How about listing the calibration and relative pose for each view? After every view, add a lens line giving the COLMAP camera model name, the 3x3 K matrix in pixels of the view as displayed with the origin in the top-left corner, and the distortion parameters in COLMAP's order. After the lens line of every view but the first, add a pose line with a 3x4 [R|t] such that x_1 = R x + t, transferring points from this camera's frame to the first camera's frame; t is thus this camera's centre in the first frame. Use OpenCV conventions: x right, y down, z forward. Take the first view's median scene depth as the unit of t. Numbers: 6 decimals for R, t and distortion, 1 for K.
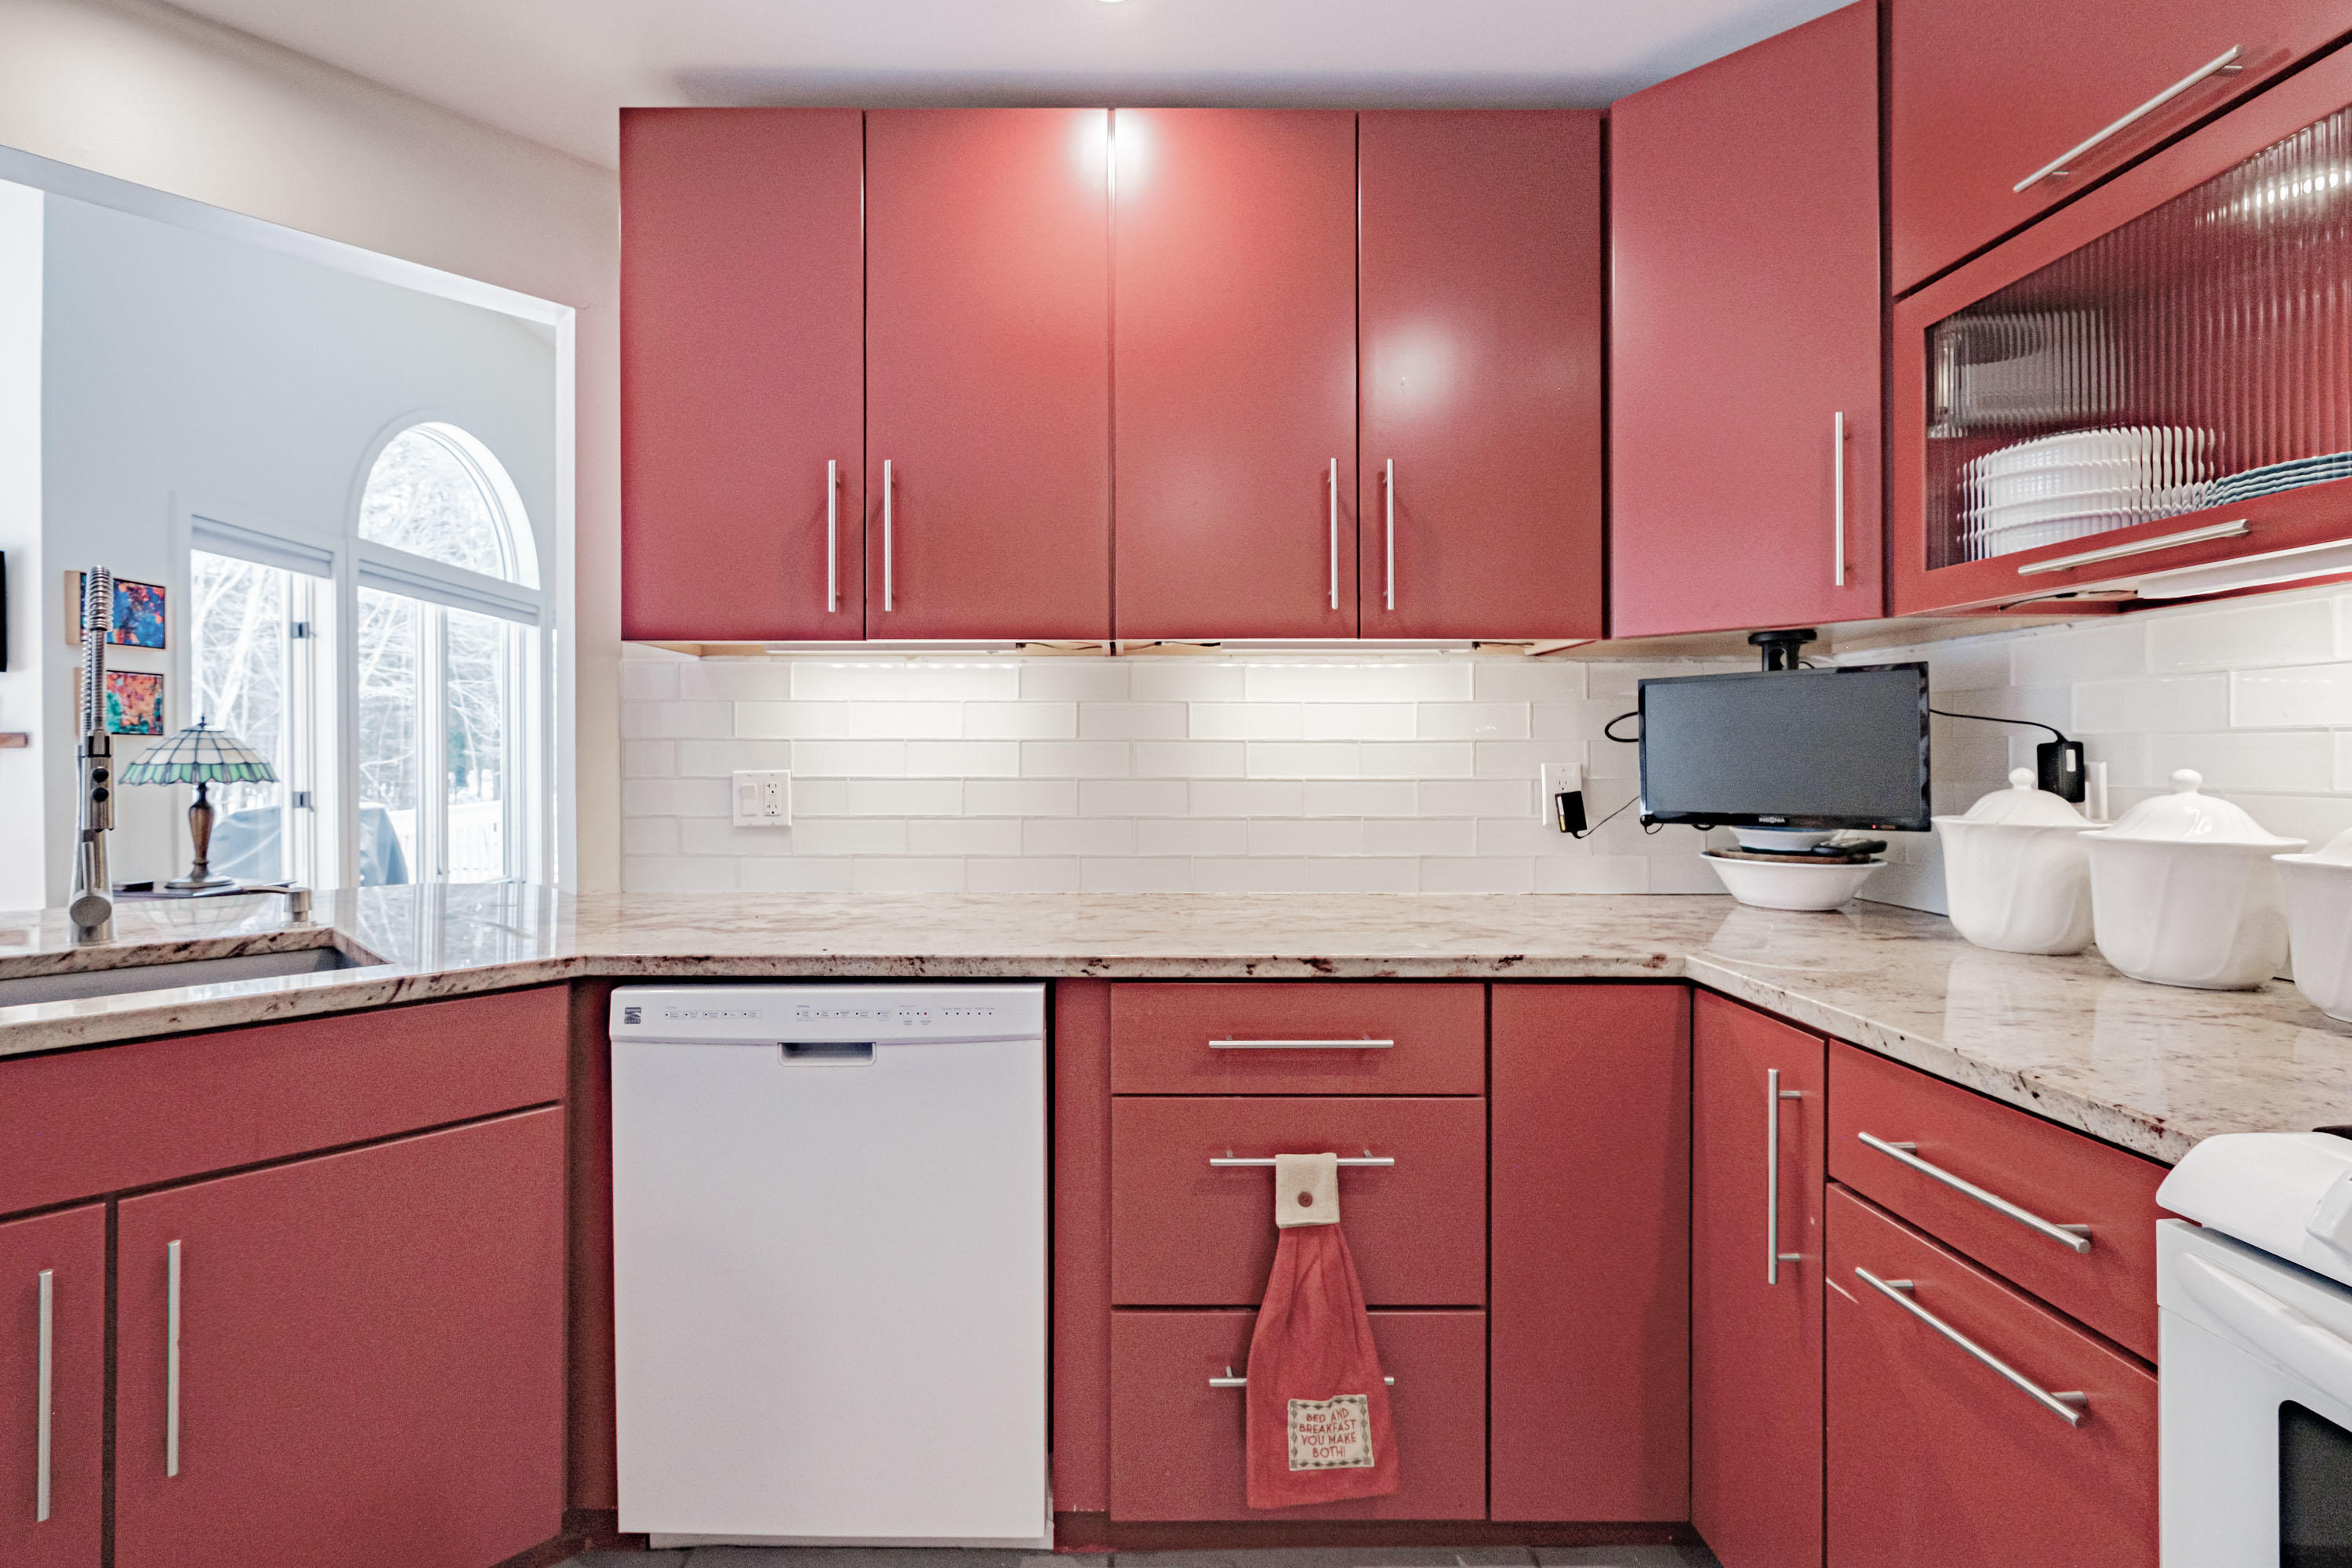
lens RADIAL K [[1033.7, 0, 1161.8], [0, 1033.7, 758.7], [0, 0, 1]] dist [-0.002162, -0.004023]
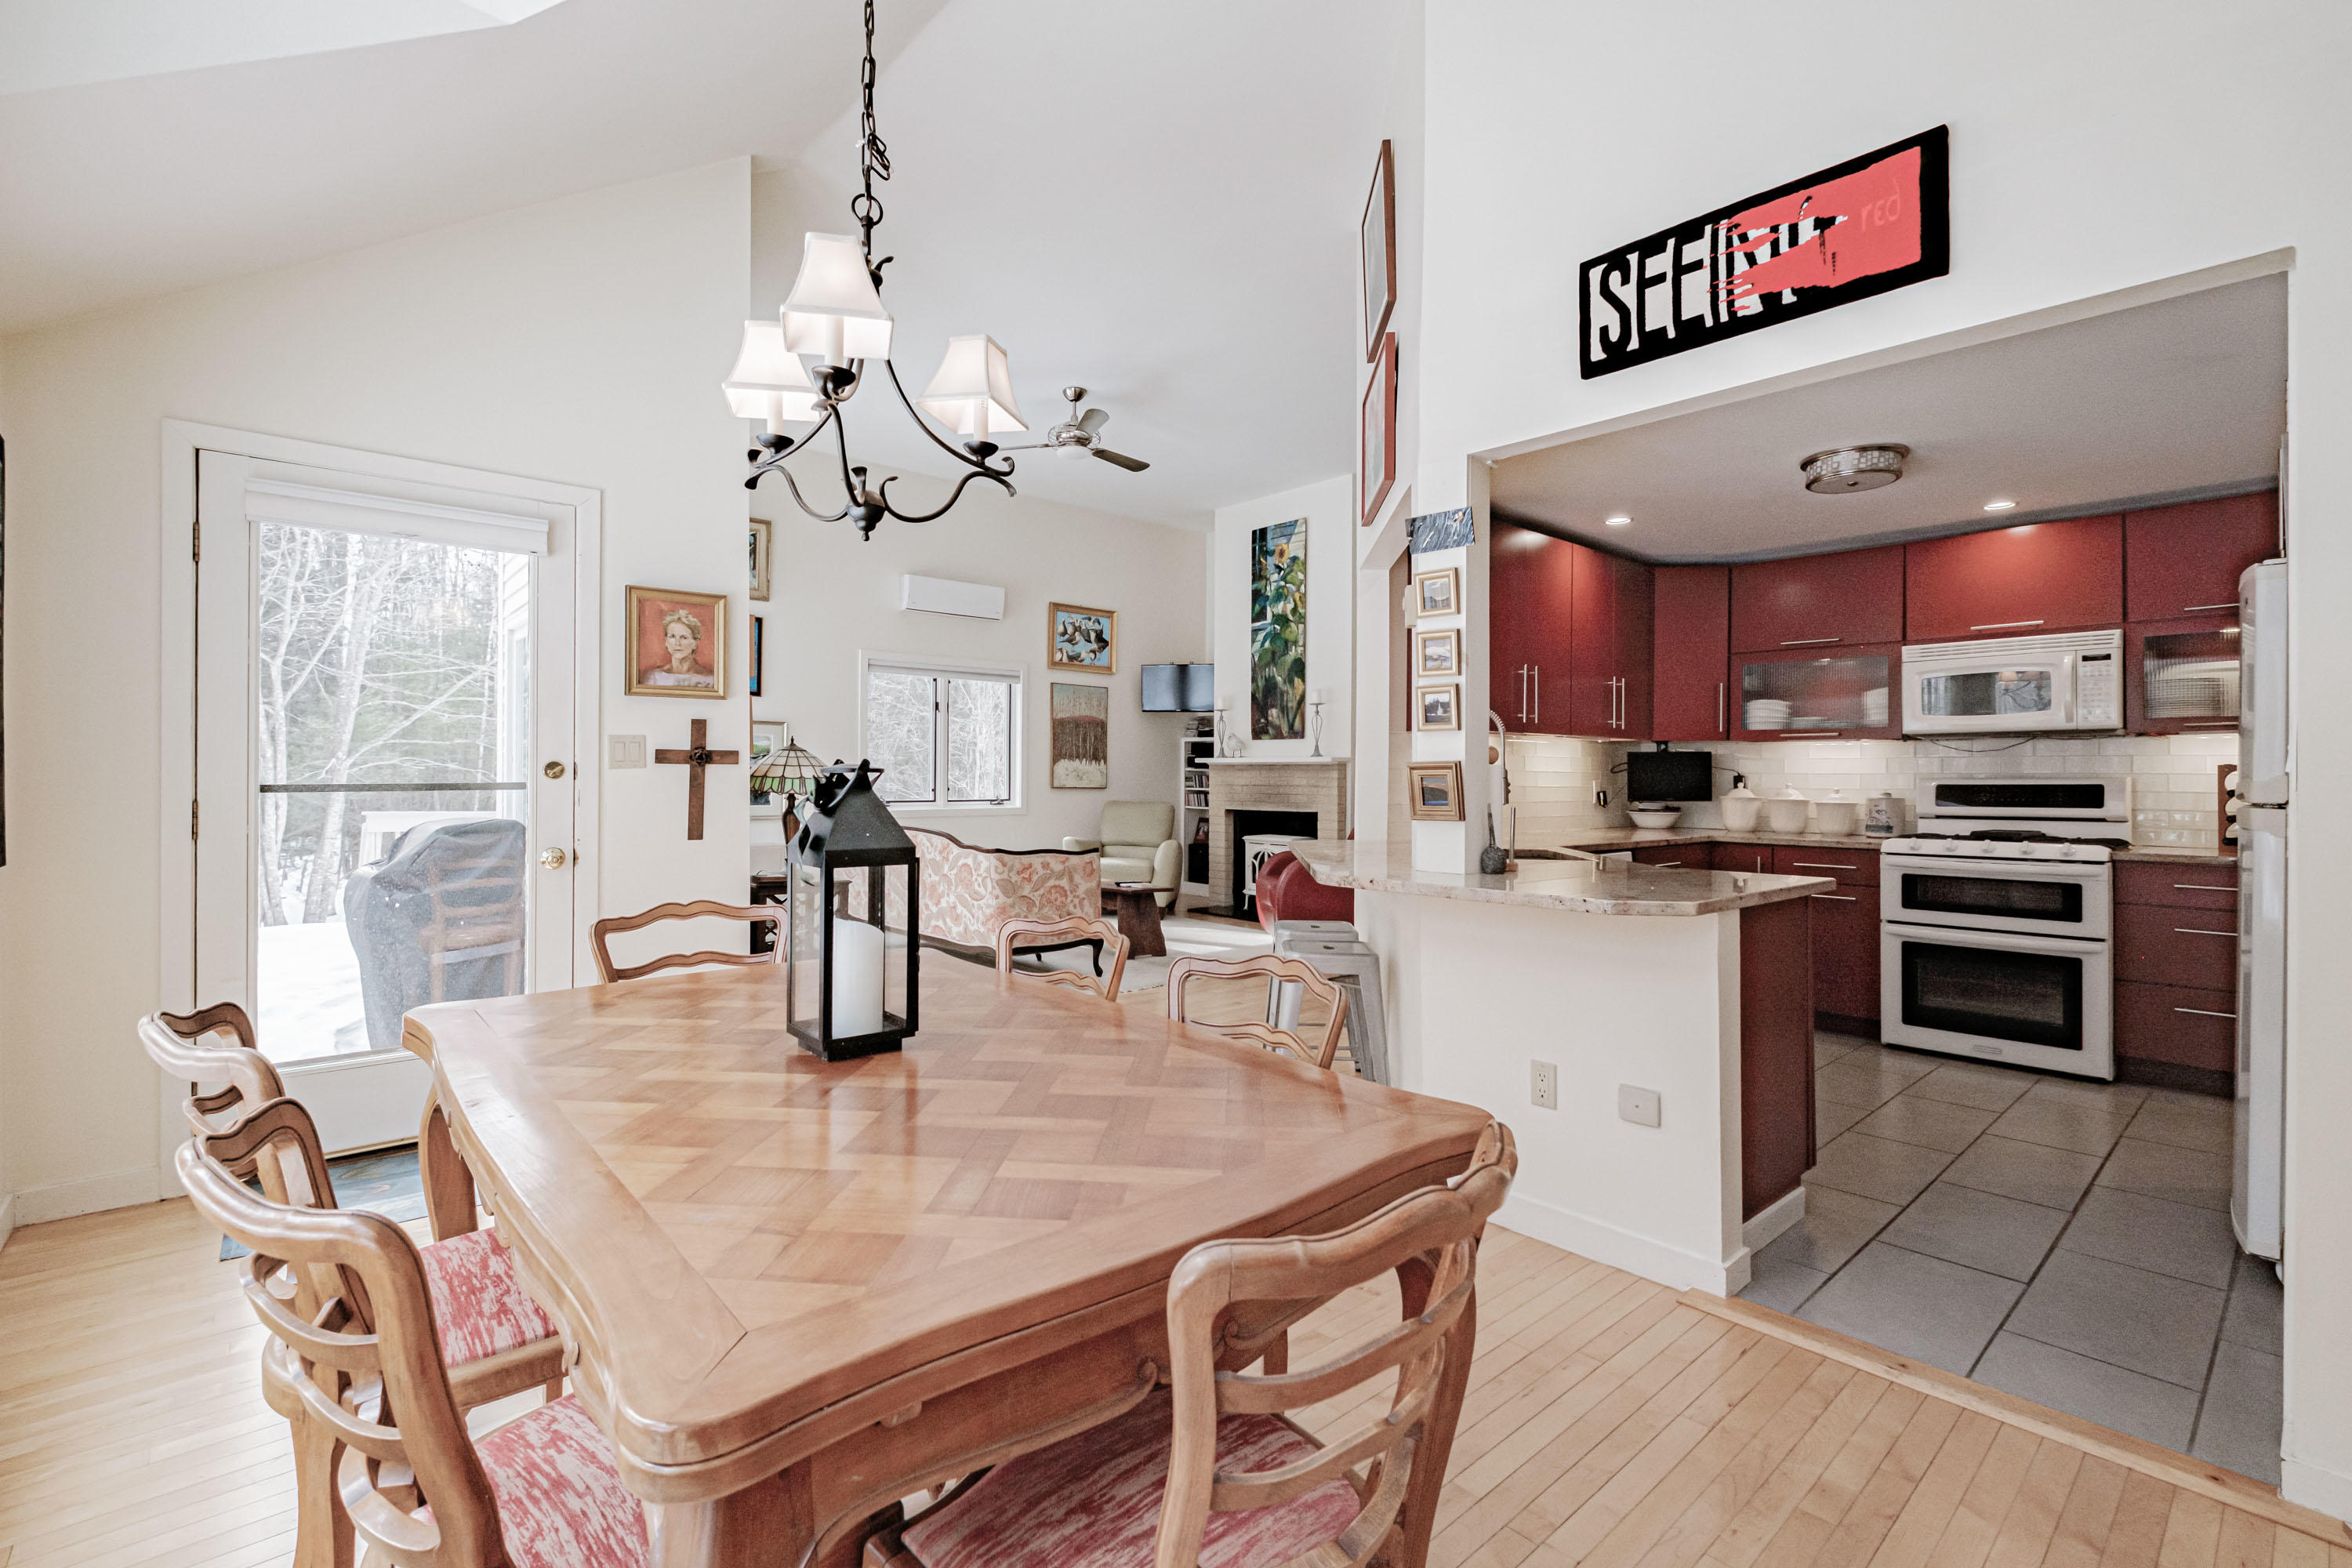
lens RADIAL K [[1033.7, 0, 1137.4], [0, 1033.7, 776.3], [0, 0, 1]] dist [-0.002162, -0.004023]
pose [[0.760764, 0.004735, 0.649011, -3.360002], [-0.006453, 0.999979, 0.000268, 0.000336], [-0.648996, -0.004392, 0.760779, -0.432506]]
